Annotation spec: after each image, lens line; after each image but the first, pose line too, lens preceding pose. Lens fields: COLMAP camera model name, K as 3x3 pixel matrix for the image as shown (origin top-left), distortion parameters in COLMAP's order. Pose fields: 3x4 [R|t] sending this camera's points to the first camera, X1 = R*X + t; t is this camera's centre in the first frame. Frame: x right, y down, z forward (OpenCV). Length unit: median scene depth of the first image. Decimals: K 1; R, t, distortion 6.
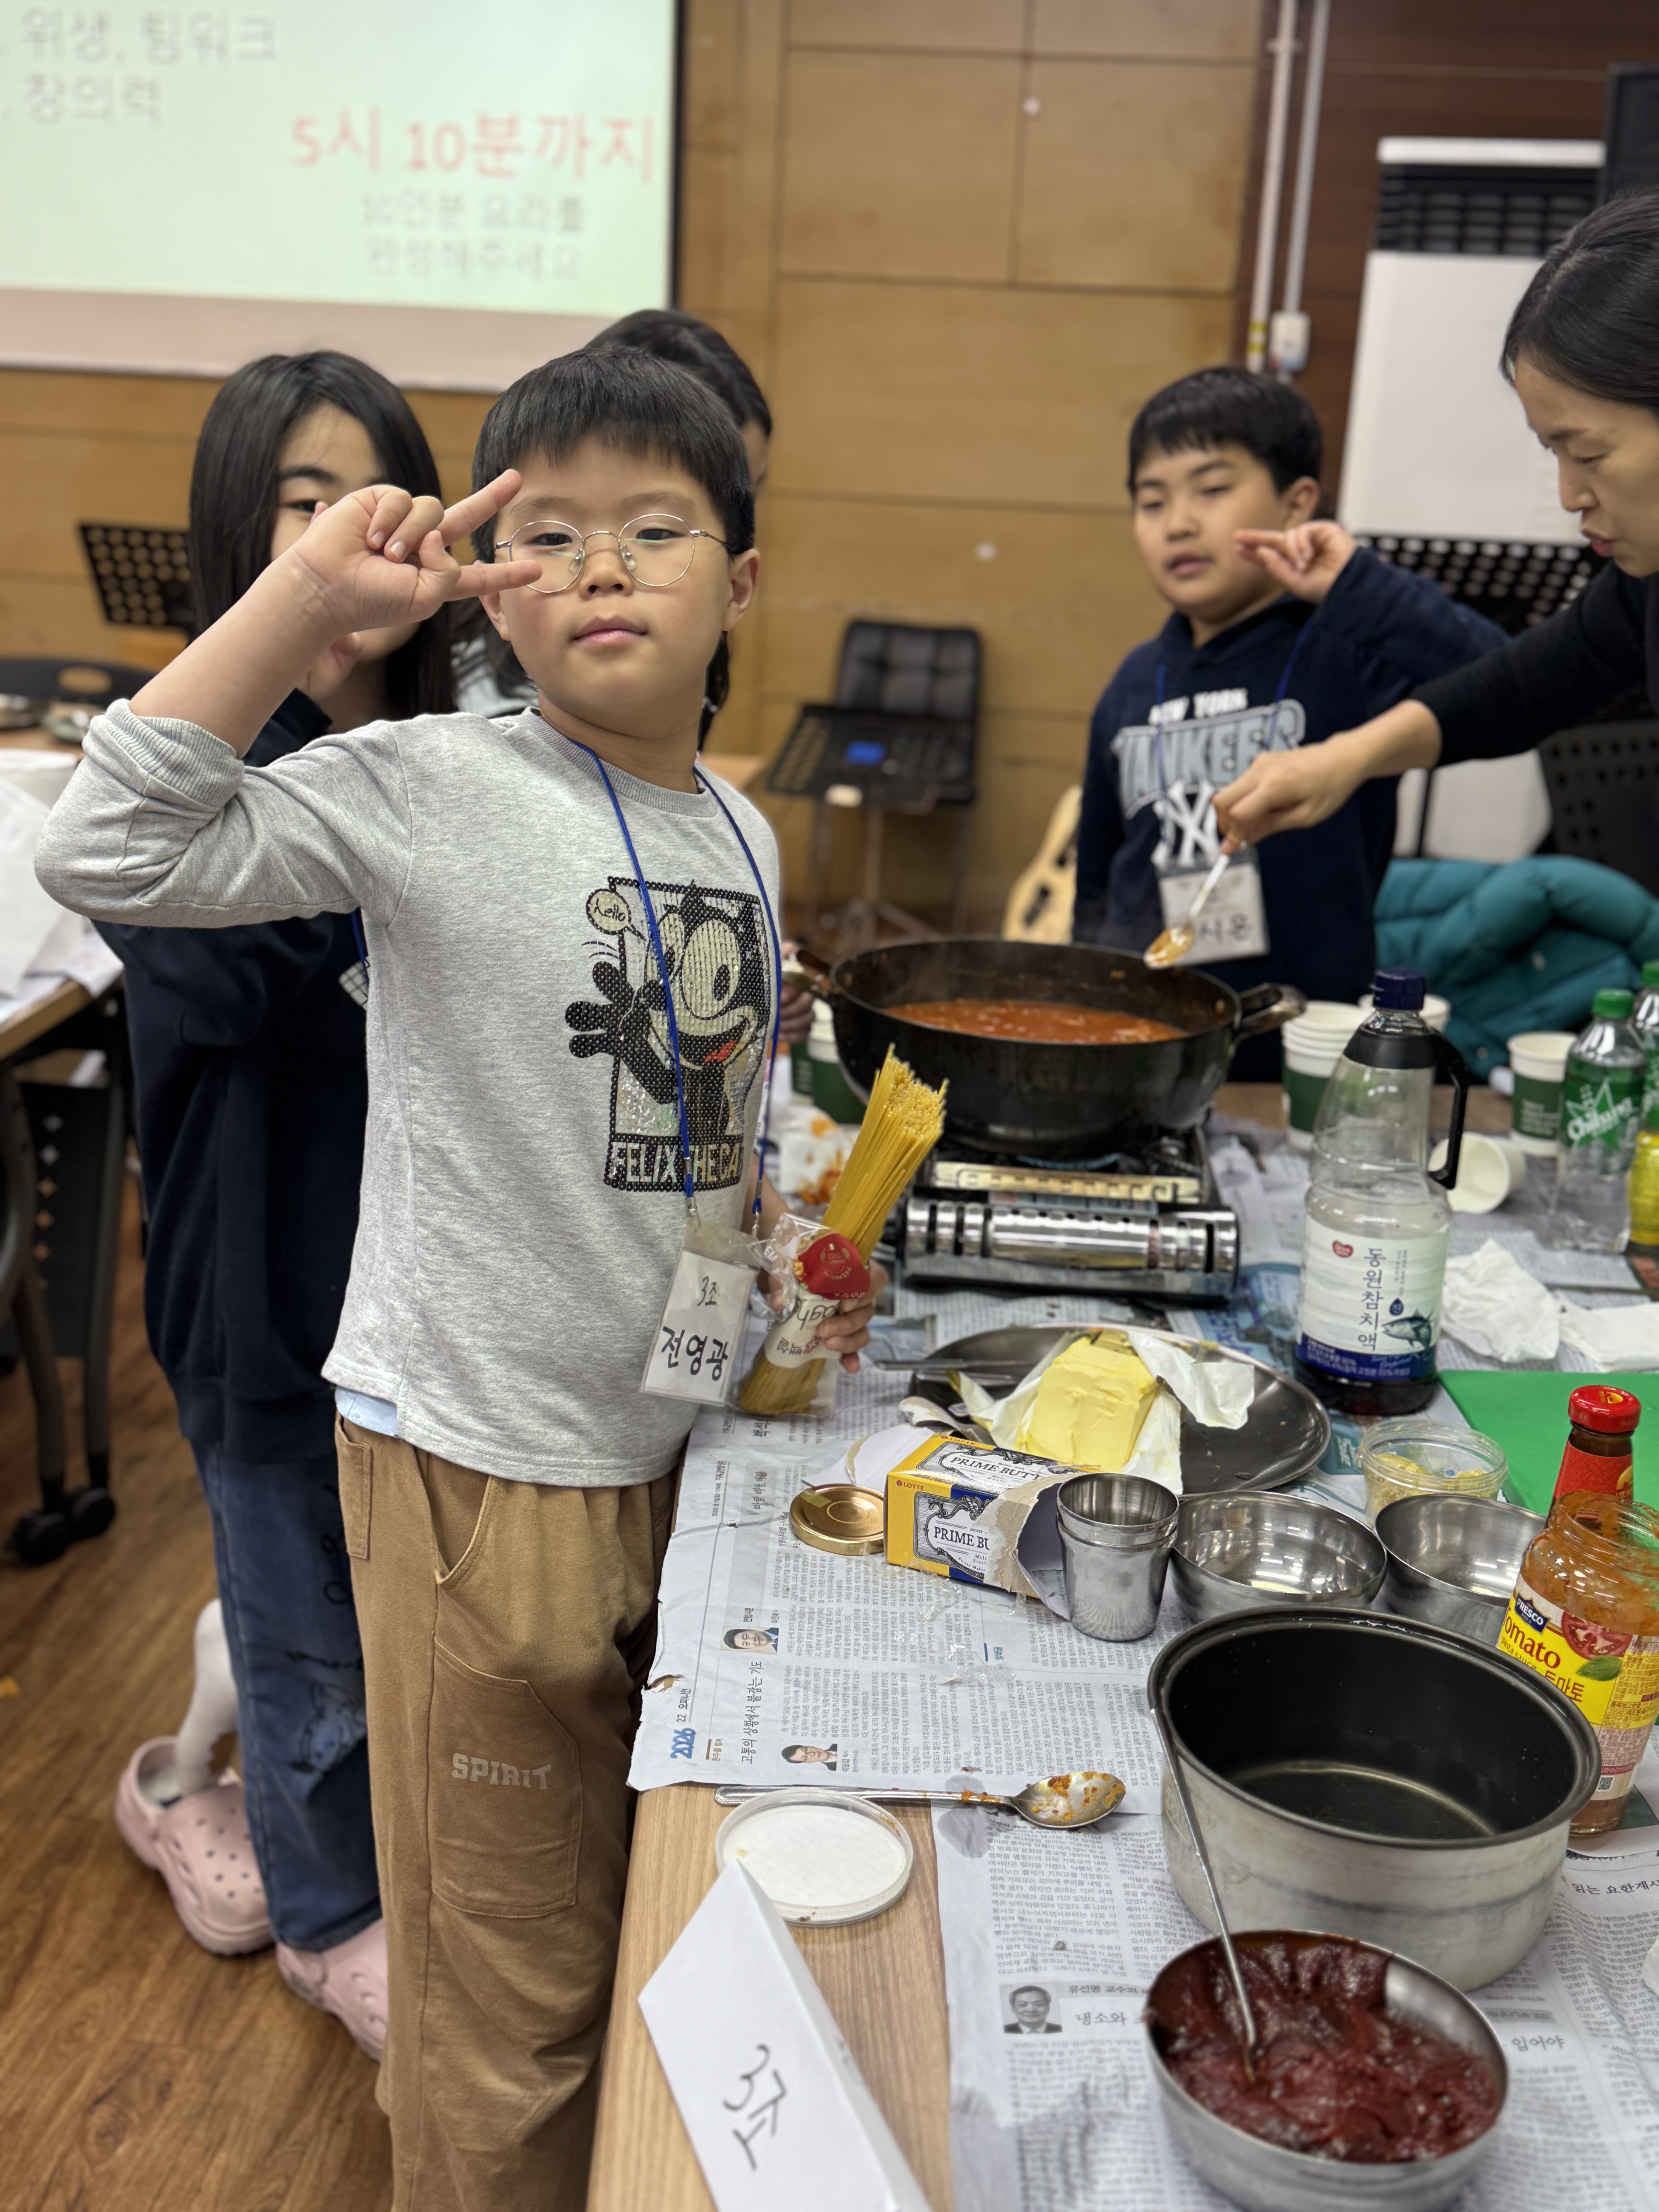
lens RADIAL K [[2359.6, 0, 829.5], [0, 2359.6, 1106.0], [0, 0, 1]] dist [0.166888, -0.362305]
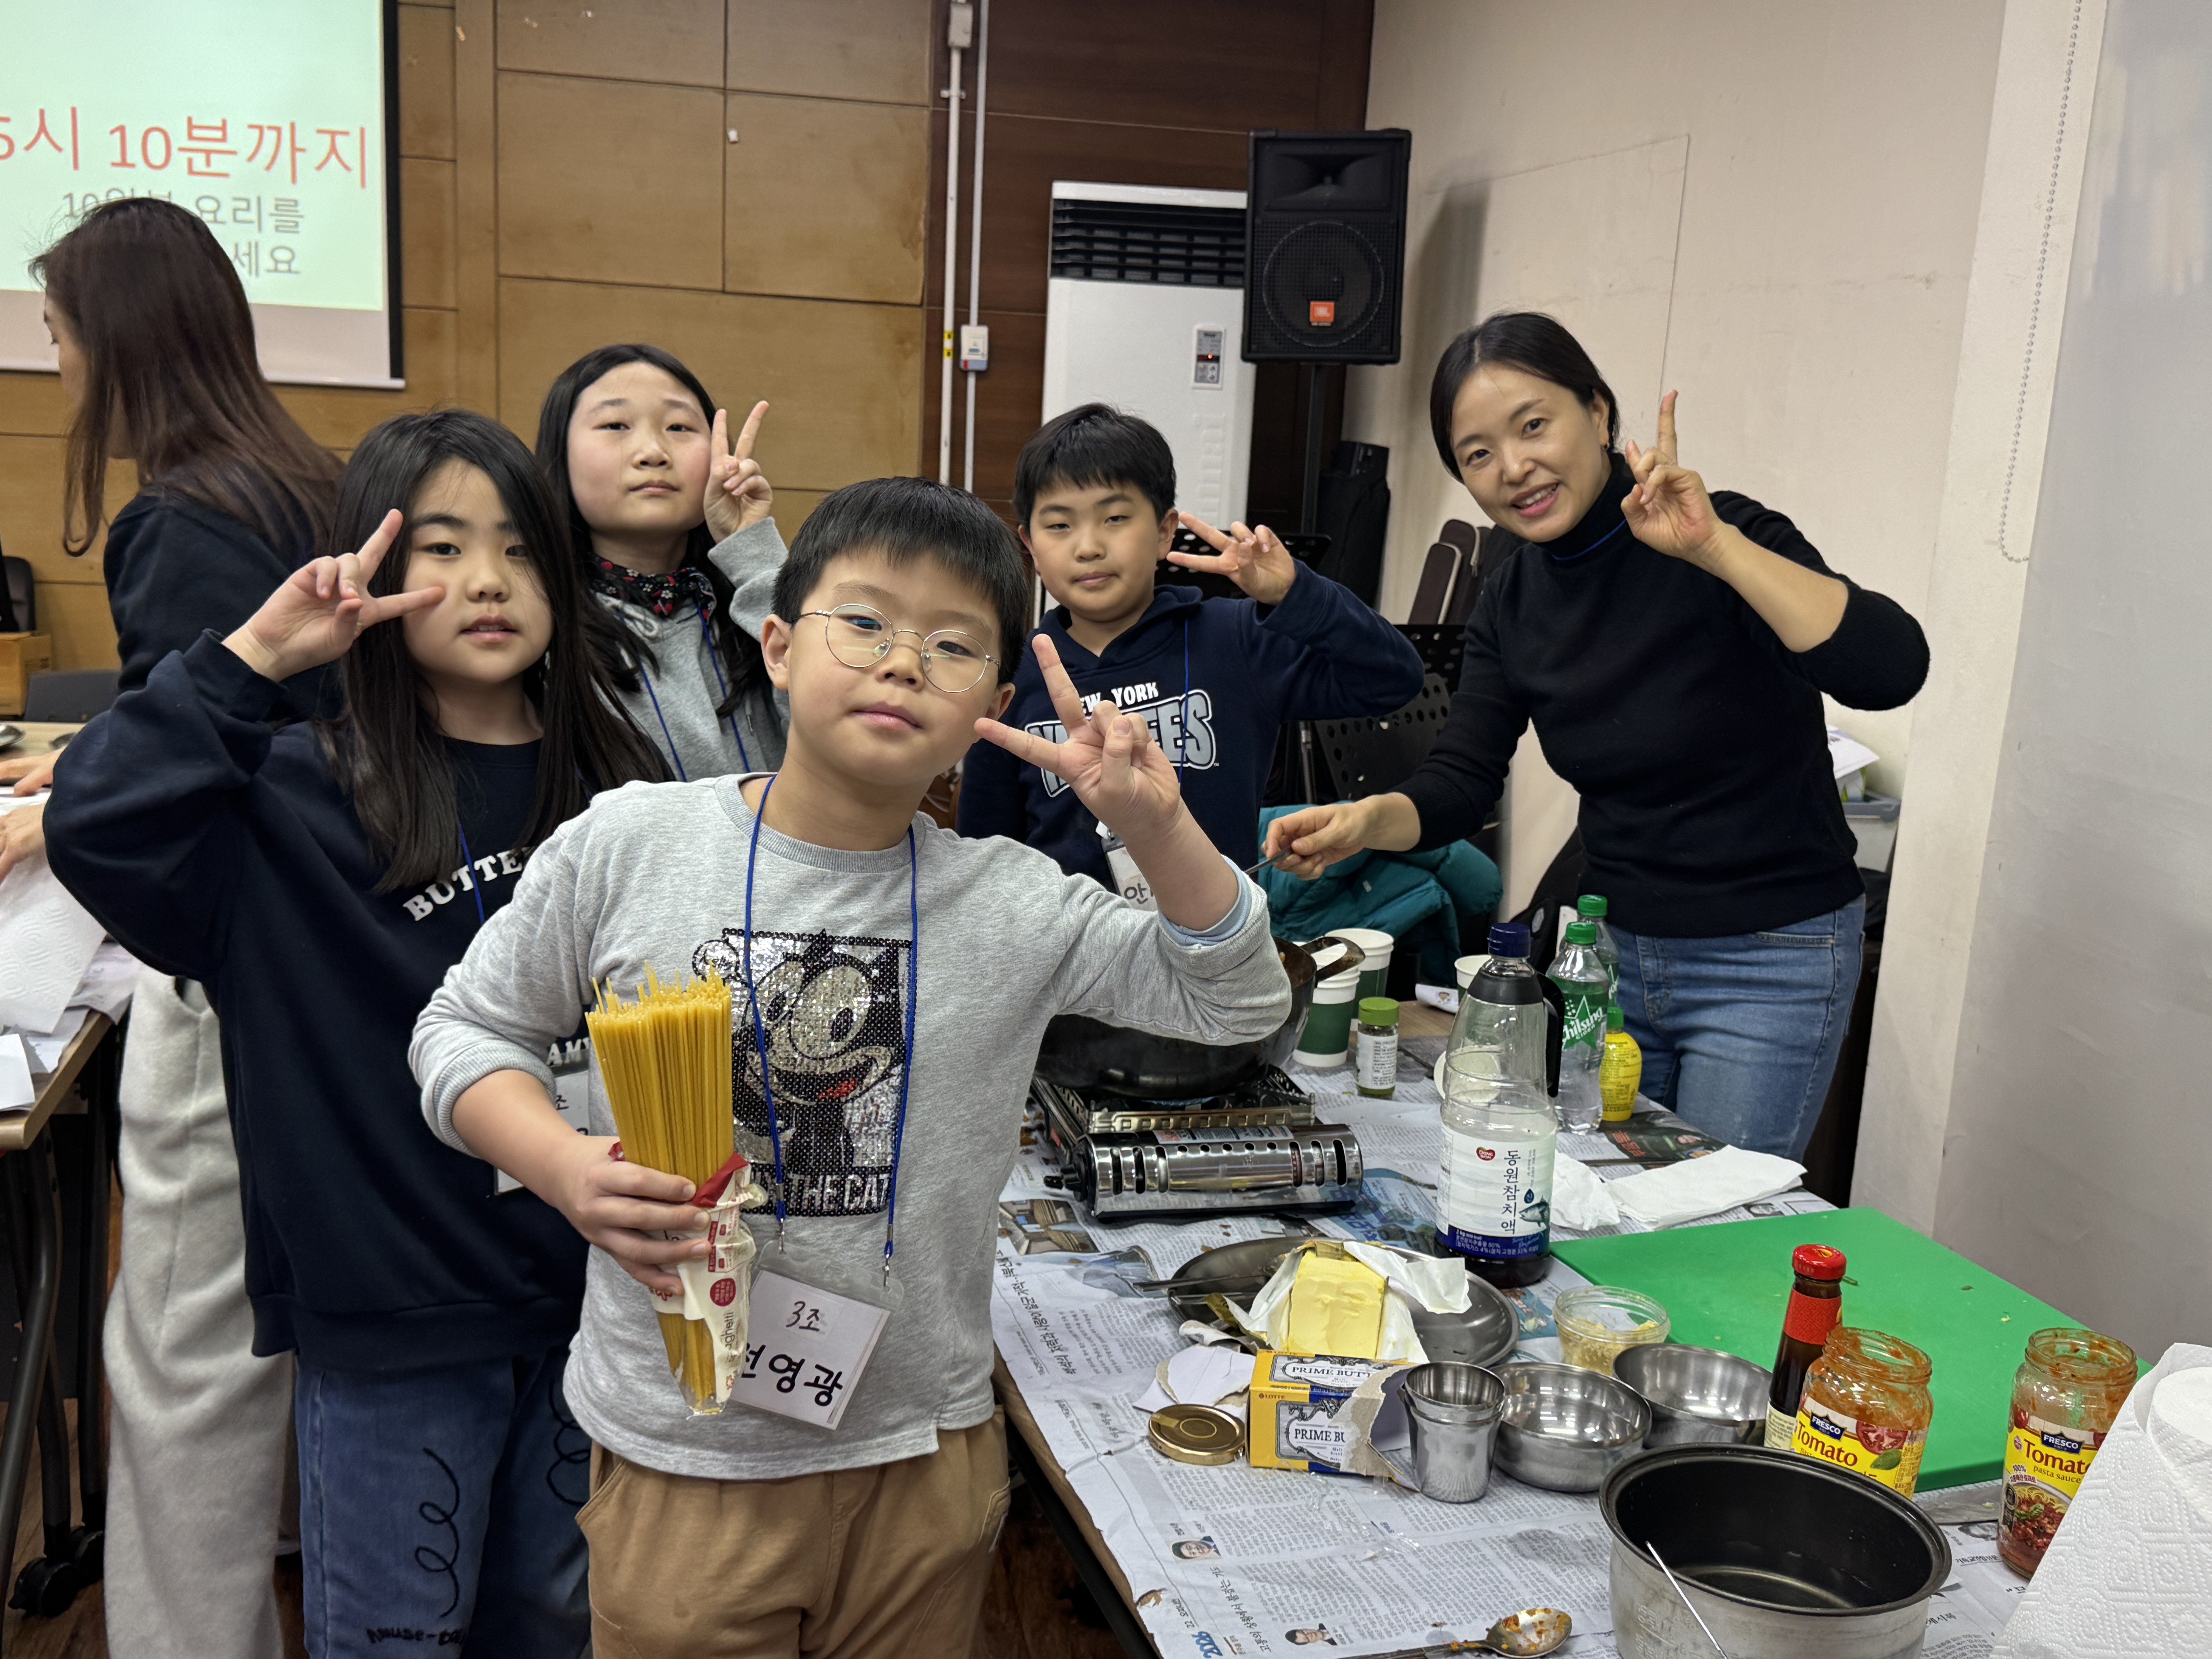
lens RADIAL K [[2240.5, 0, 1099.4], [0, 2240.5, 877.3], [0, 0, 1]] dist [0.142138, -0.376798]
pose [[0.943060, -0.064303, 0.326349, -0.336117], [0.083279, 0.995532, -0.044498, -0.045567], [-0.322029, 0.069142, 0.944202, -0.039957]]
